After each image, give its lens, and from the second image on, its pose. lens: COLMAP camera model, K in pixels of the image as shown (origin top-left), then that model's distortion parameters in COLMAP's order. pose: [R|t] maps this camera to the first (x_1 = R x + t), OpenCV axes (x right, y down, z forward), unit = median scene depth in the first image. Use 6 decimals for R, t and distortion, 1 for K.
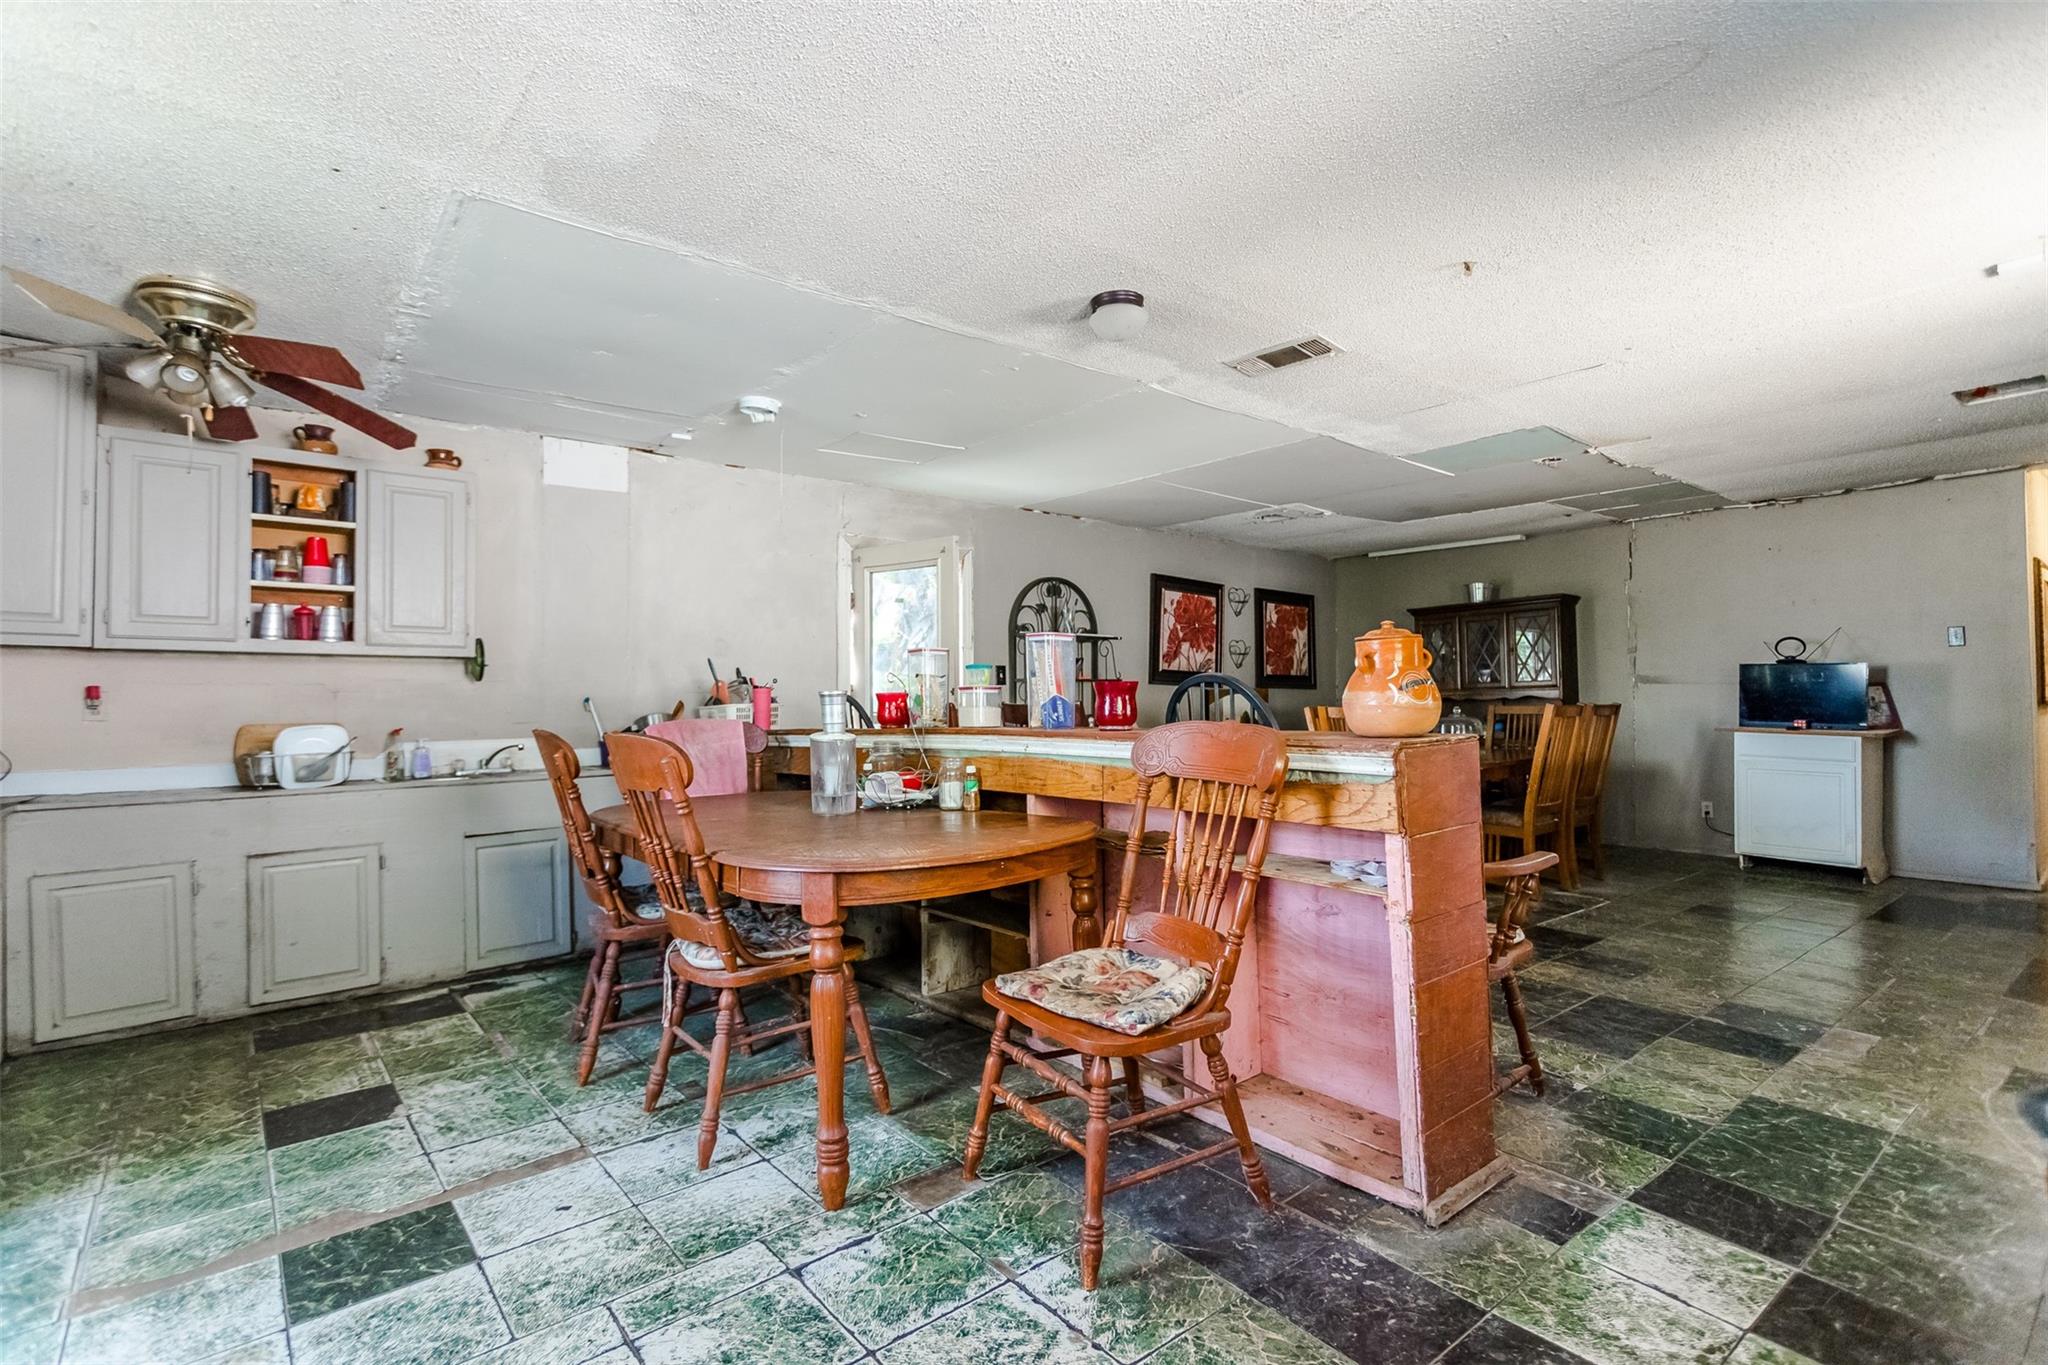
lens RADIAL K [[975.3, 0, 1024.0], [0, 975.3, 682.5], [0, 0, 1]] dist [0.005651, 0.000048]
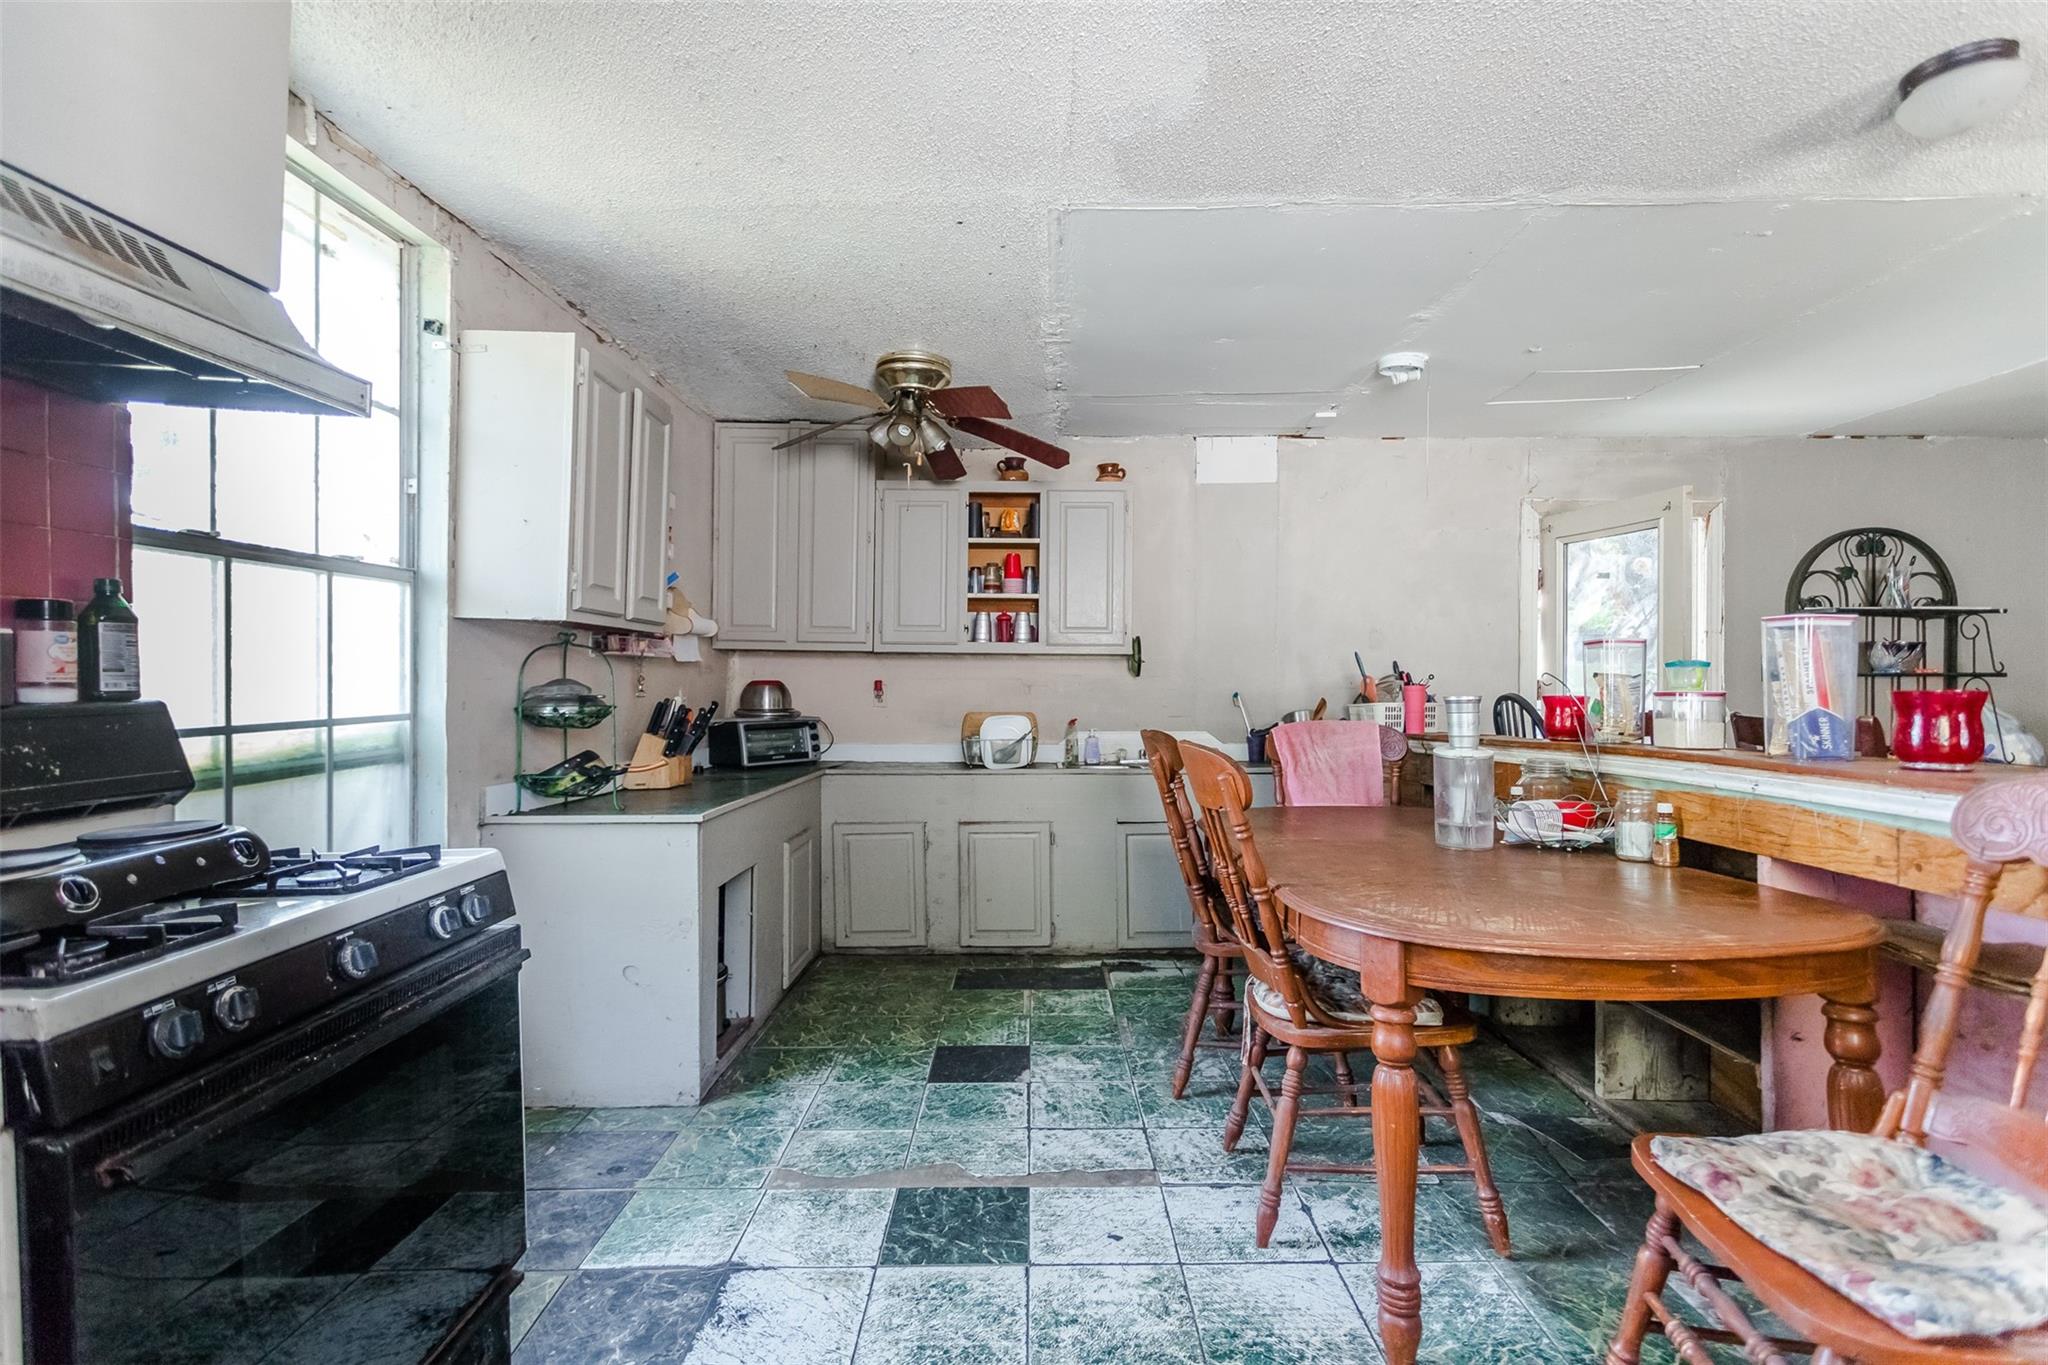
lens RADIAL K [[975.3, 0, 1024.0], [0, 975.3, 682.5], [0, 0, 1]] dist [0.005651, 0.000048]
pose [[0.761453, 0.009215, -0.648155, 0.054463], [0.000062, 0.999898, 0.014290, -0.014514], [0.648220, -0.010921, 0.761375, 0.151687]]
